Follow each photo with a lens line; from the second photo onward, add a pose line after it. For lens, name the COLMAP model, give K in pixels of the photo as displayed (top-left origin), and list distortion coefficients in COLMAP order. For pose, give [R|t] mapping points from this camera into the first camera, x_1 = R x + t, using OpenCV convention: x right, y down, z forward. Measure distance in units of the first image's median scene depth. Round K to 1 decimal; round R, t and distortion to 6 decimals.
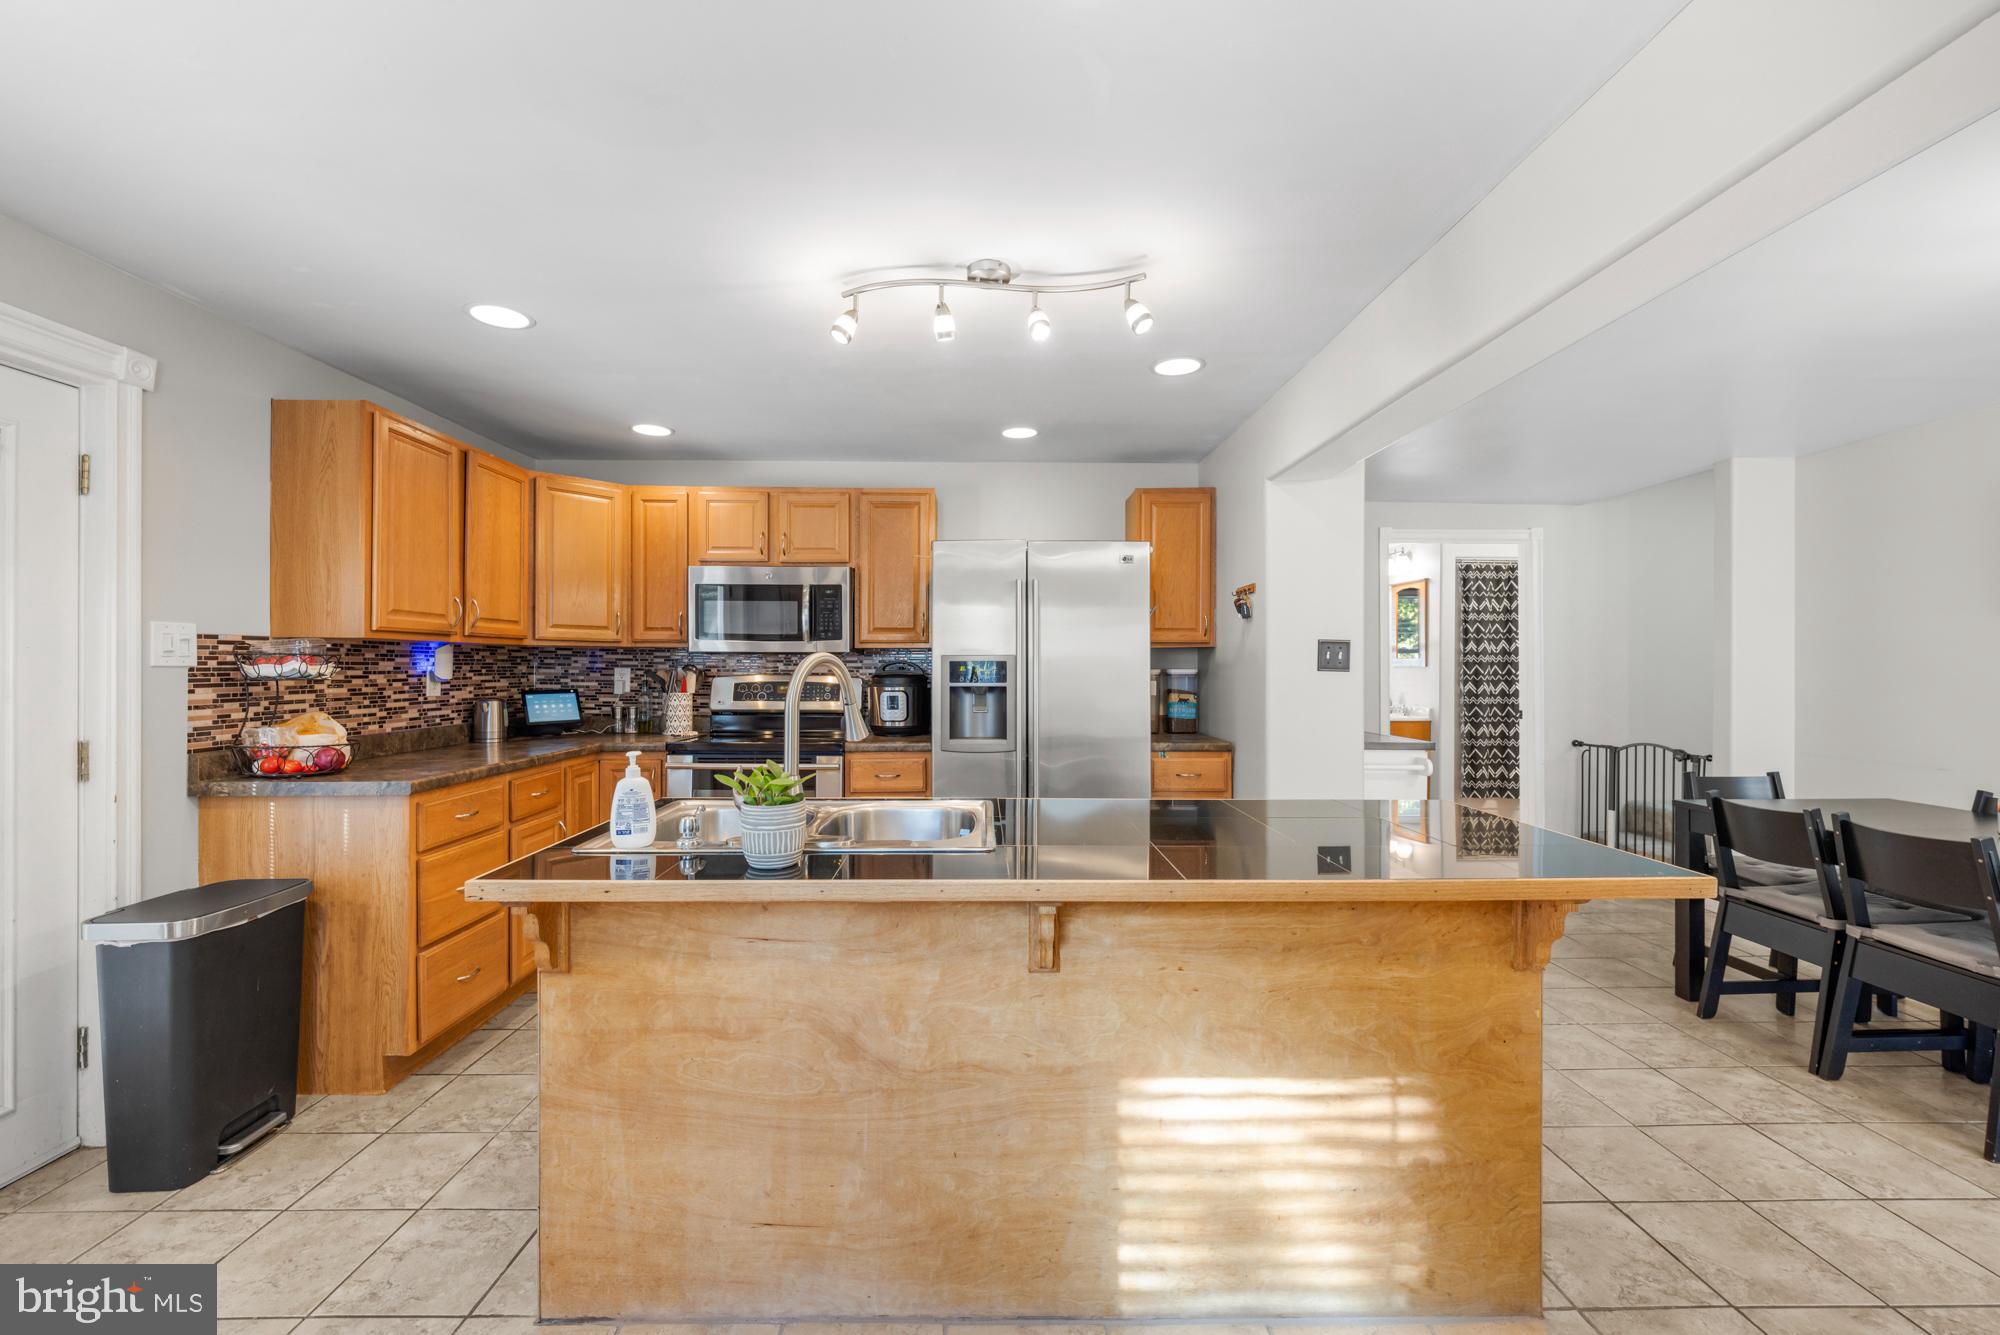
lens RADIAL K [[801.4, 0, 988.7], [0, 801.4, 662.9], [0, 0, 1]] dist [-0.002226, -0.000610]
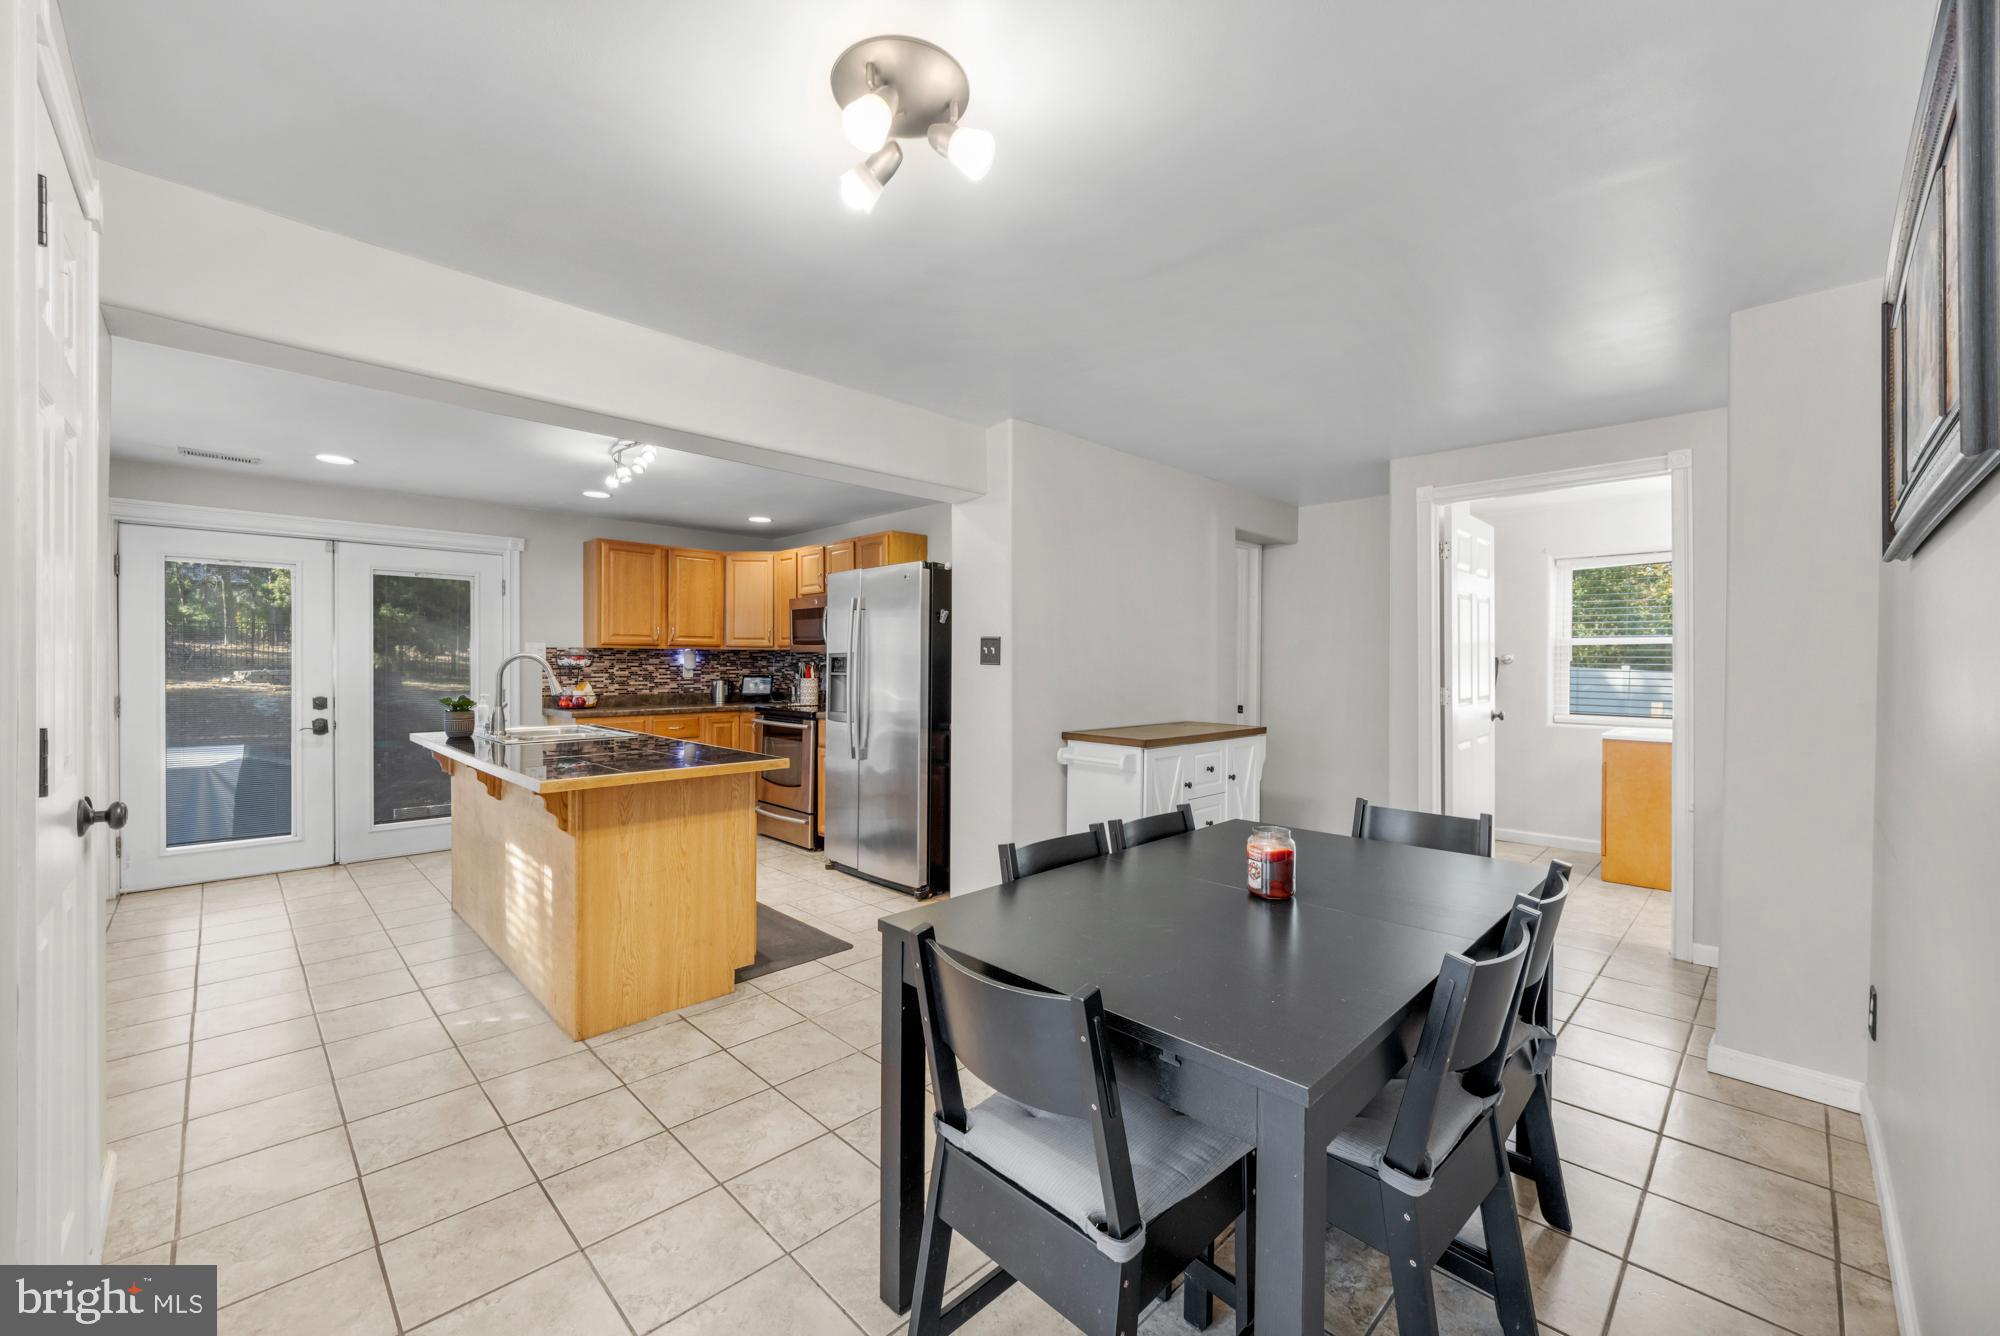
lens RADIAL K [[801.4, 0, 993.0], [0, 801.4, 665.3], [0, 0, 1]] dist [-0.002226, -0.000610]
pose [[0.685906, 0.002493, -0.727686, 1.120831], [-0.000143, 0.999995, 0.003292, 0.006865], [0.727690, -0.002154, 0.685902, 0.211400]]
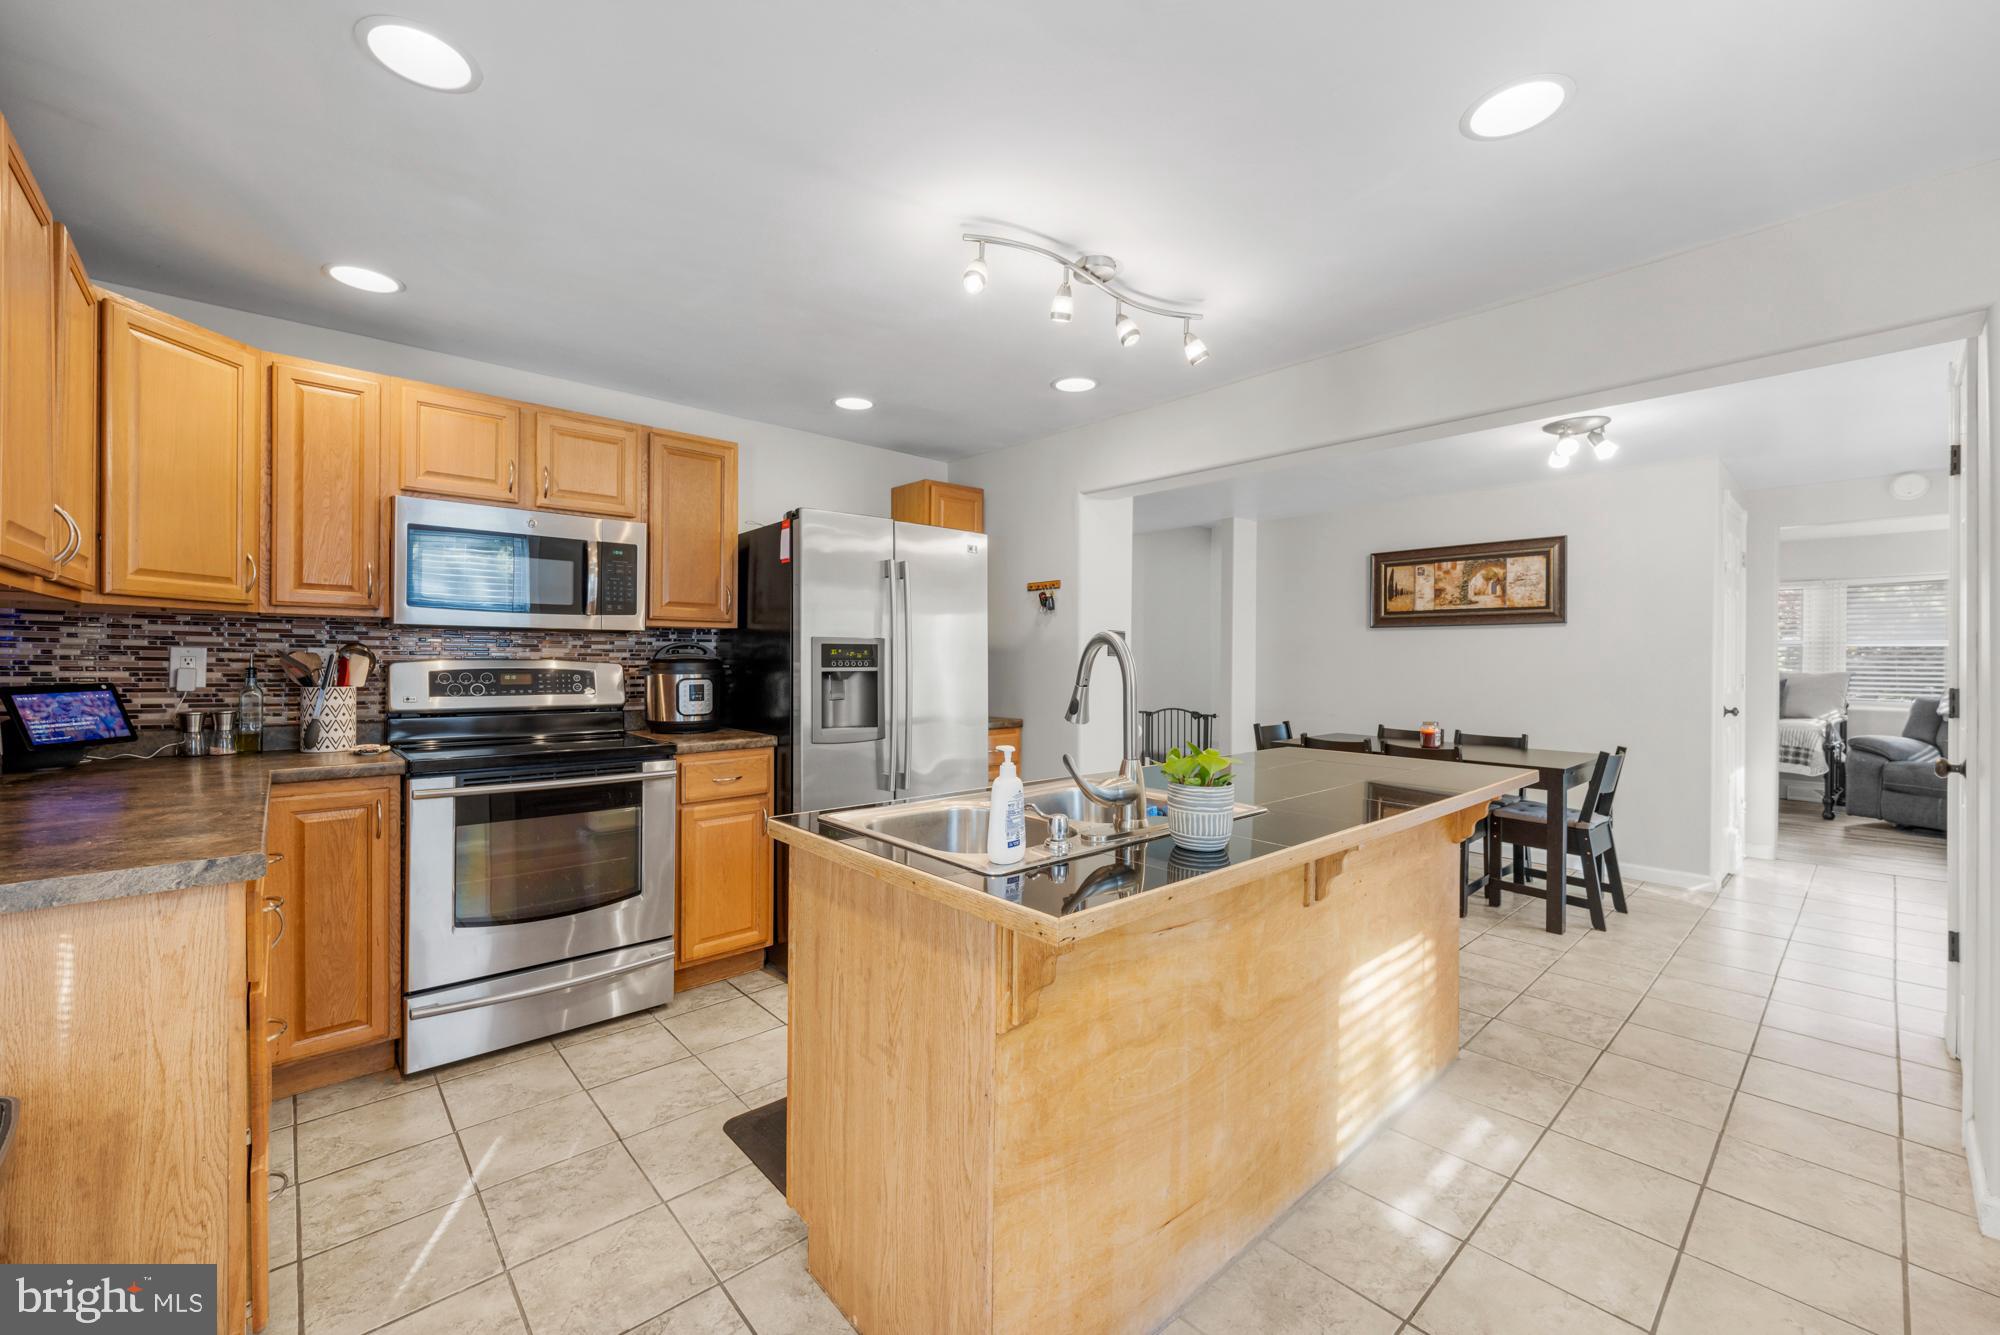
lens RADIAL K [[801.4, 0, 1000.6], [0, 801.4, 656.0], [0, 0, 1]] dist [-0.002226, -0.000610]
pose [[0.752571, 0.004048, 0.658499, -0.457189], [-0.008274, 0.999960, 0.003308, 0.006750], [-0.658459, -0.007937, 0.752575, 0.176298]]
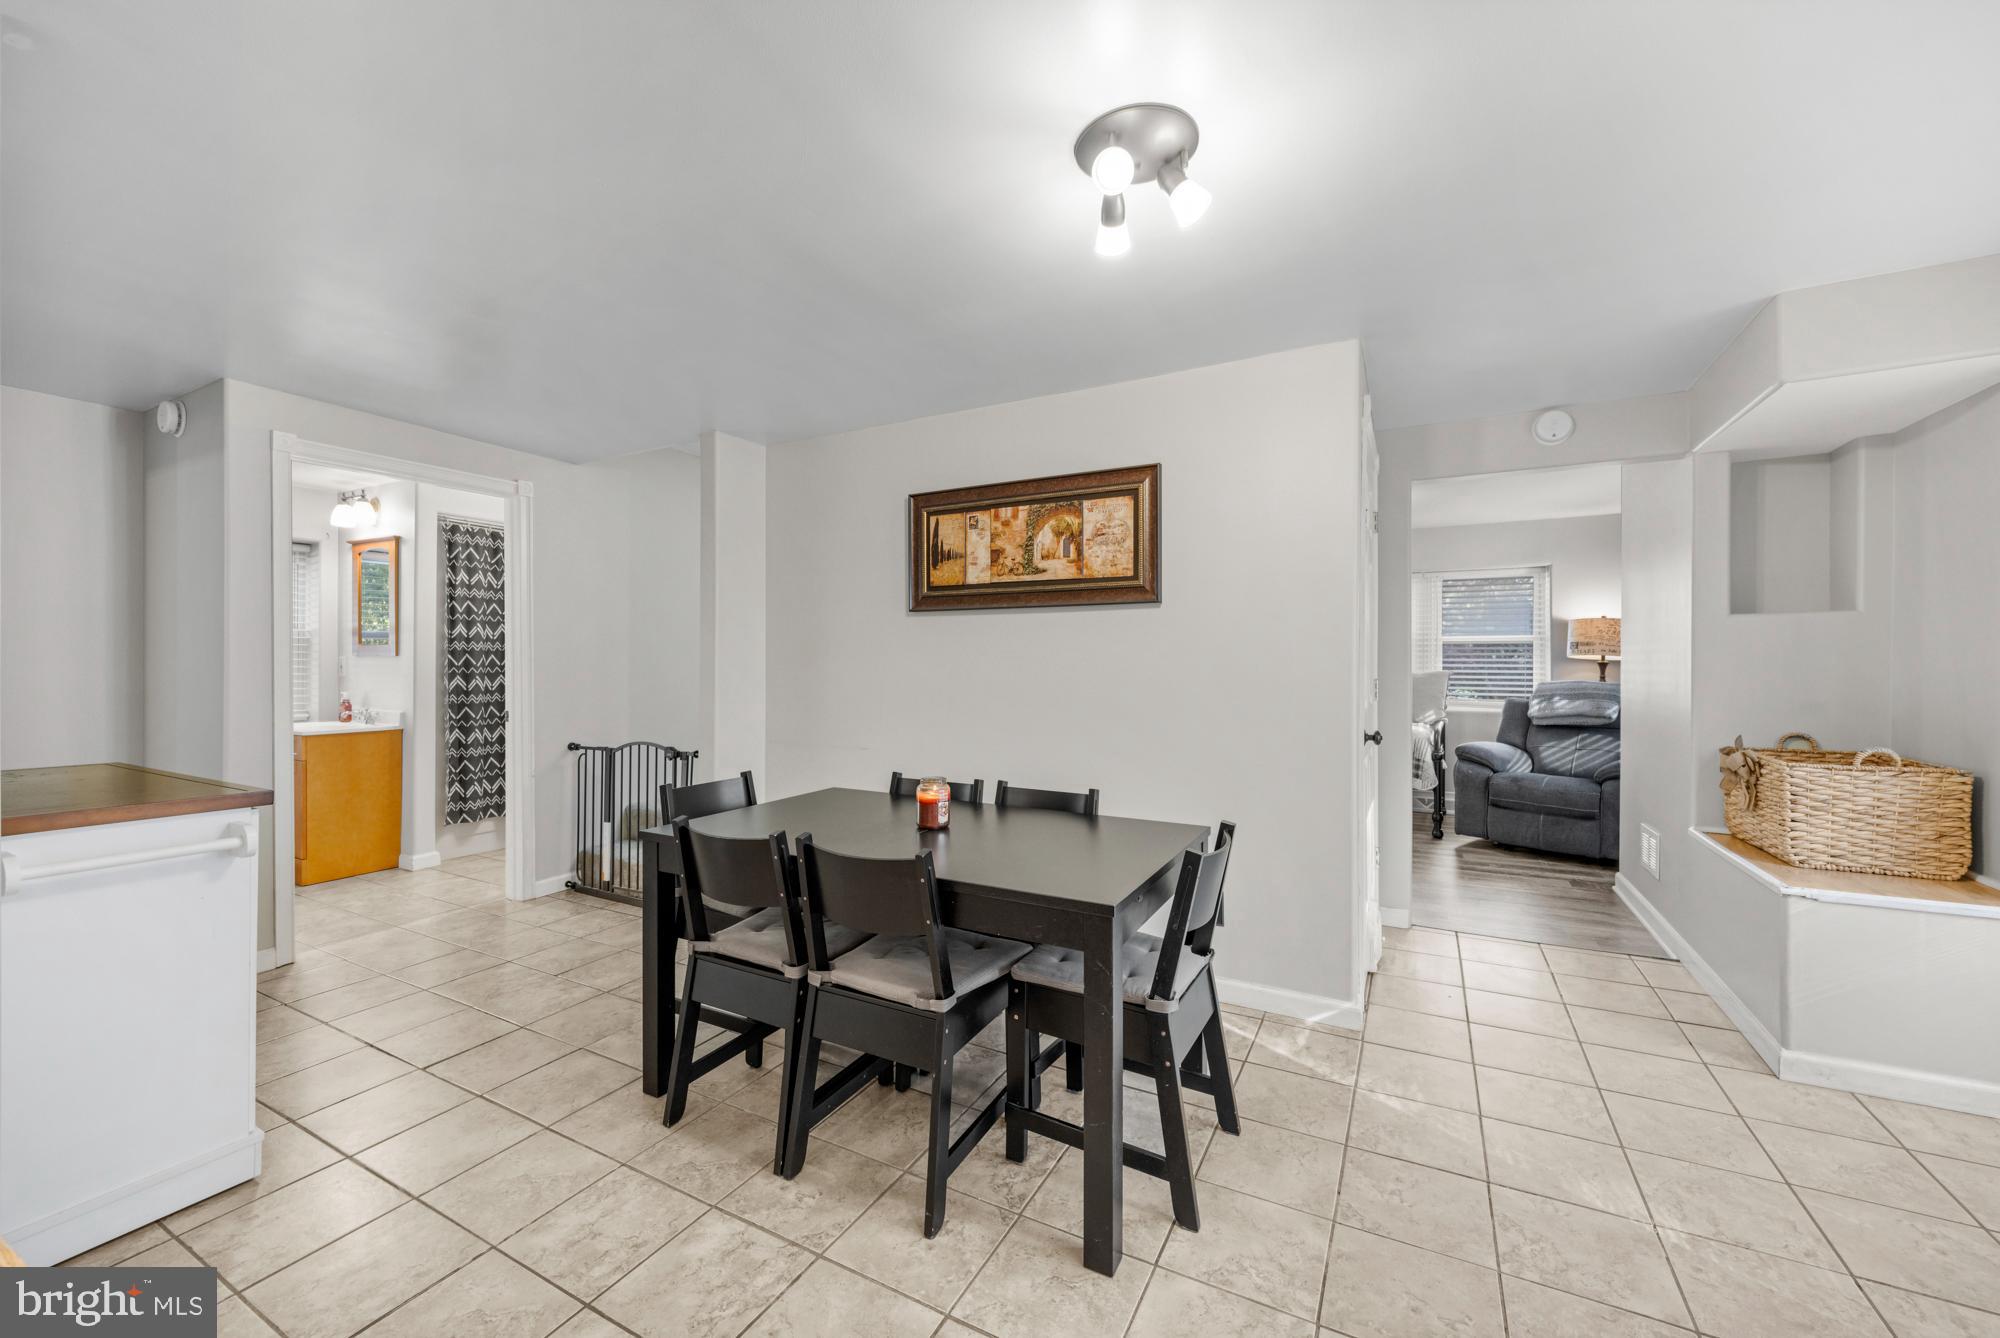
lens RADIAL K [[801.4, 0, 1001.6], [0, 801.4, 654.3], [0, 0, 1]] dist [-0.002226, -0.000610]
pose [[0.475863, 0.005121, 0.879504, 0.313778], [-0.004046, 0.999985, -0.003633, 0.006935], [-0.879510, -0.001830, 0.475877, 0.306732]]
